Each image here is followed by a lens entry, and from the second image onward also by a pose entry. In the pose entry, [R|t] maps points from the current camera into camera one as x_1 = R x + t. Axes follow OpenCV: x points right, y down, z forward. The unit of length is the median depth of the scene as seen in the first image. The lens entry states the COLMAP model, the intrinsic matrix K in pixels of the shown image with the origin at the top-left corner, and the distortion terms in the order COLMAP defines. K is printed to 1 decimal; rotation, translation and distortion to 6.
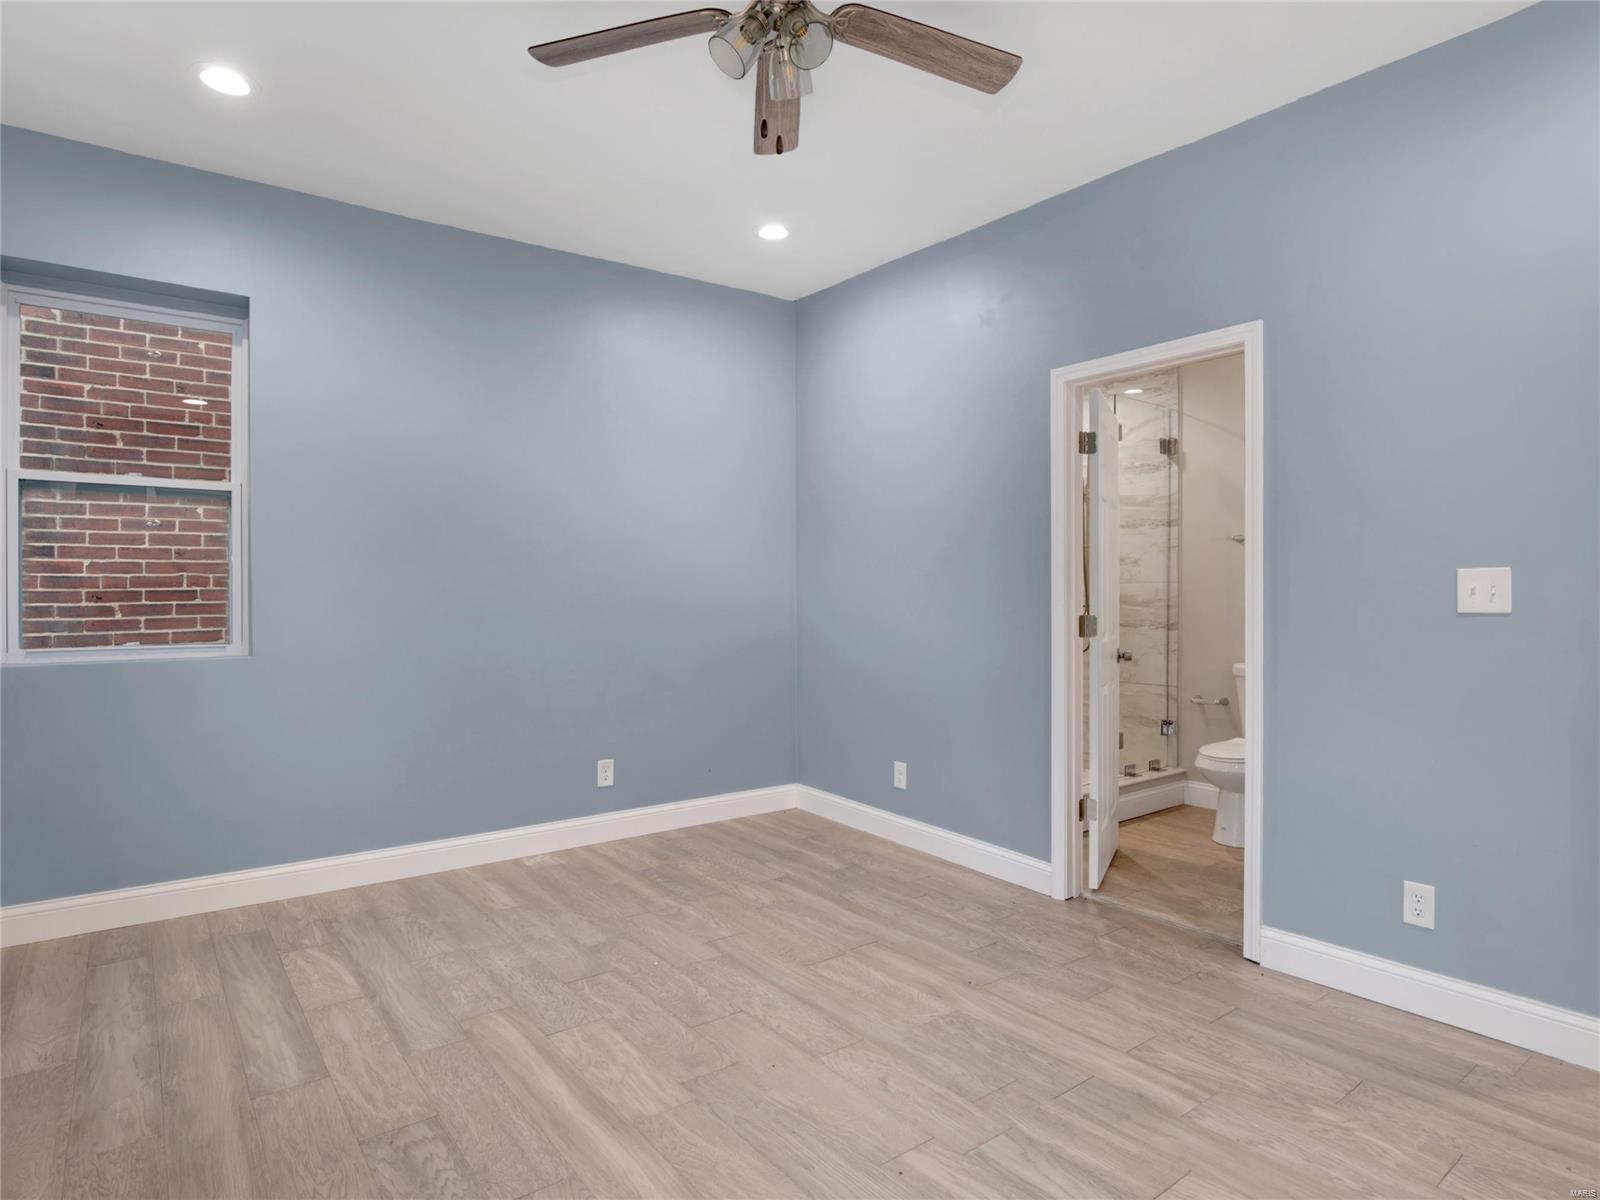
lens RADIAL K [[869.6, 0, 801.9], [0, 869.6, 600.9], [0, 0, 1]] dist [-0.025411, 0.003896]
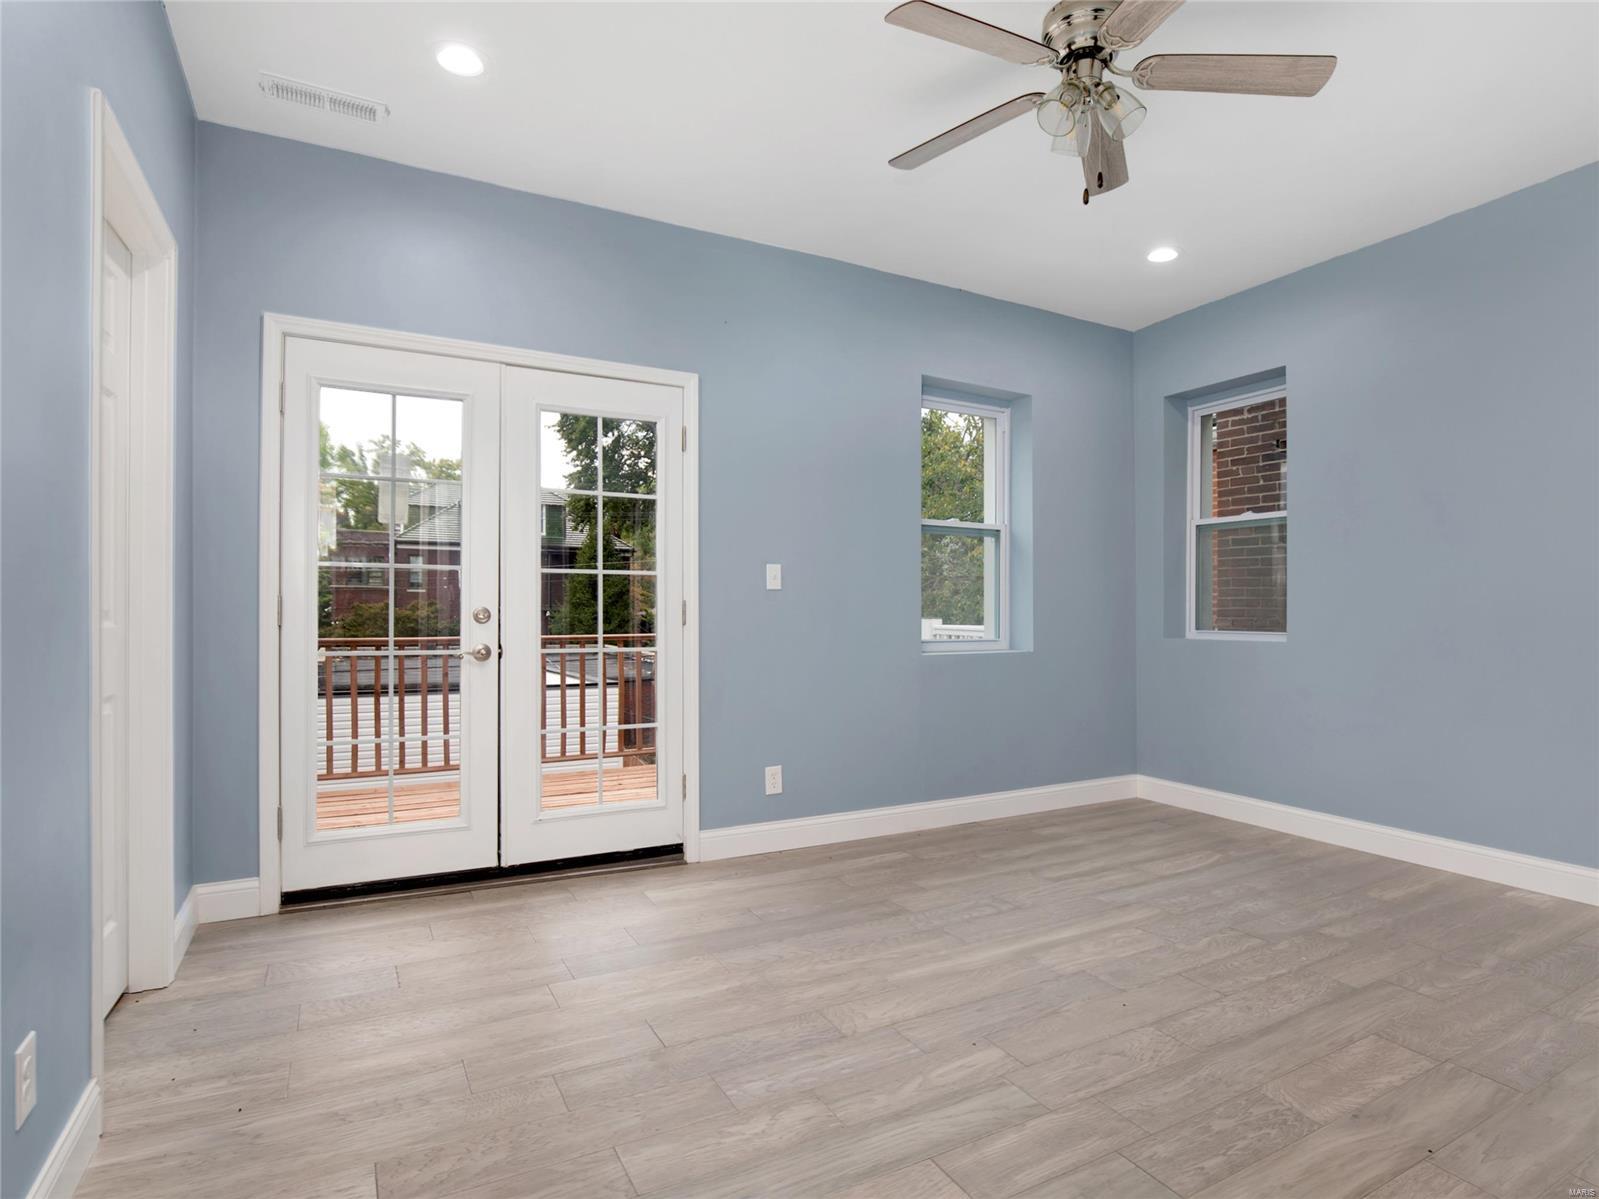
lens RADIAL K [[869.0, 0, 803.4], [0, 869.0, 605.0], [0, 0, 1]] dist [-0.025411, 0.003896]
pose [[-0.157503, -0.003729, -0.987511, 0.801492], [-0.010527, 0.999942, -0.002097, 0.037347], [0.987462, 0.010065, -0.157533, 0.569966]]
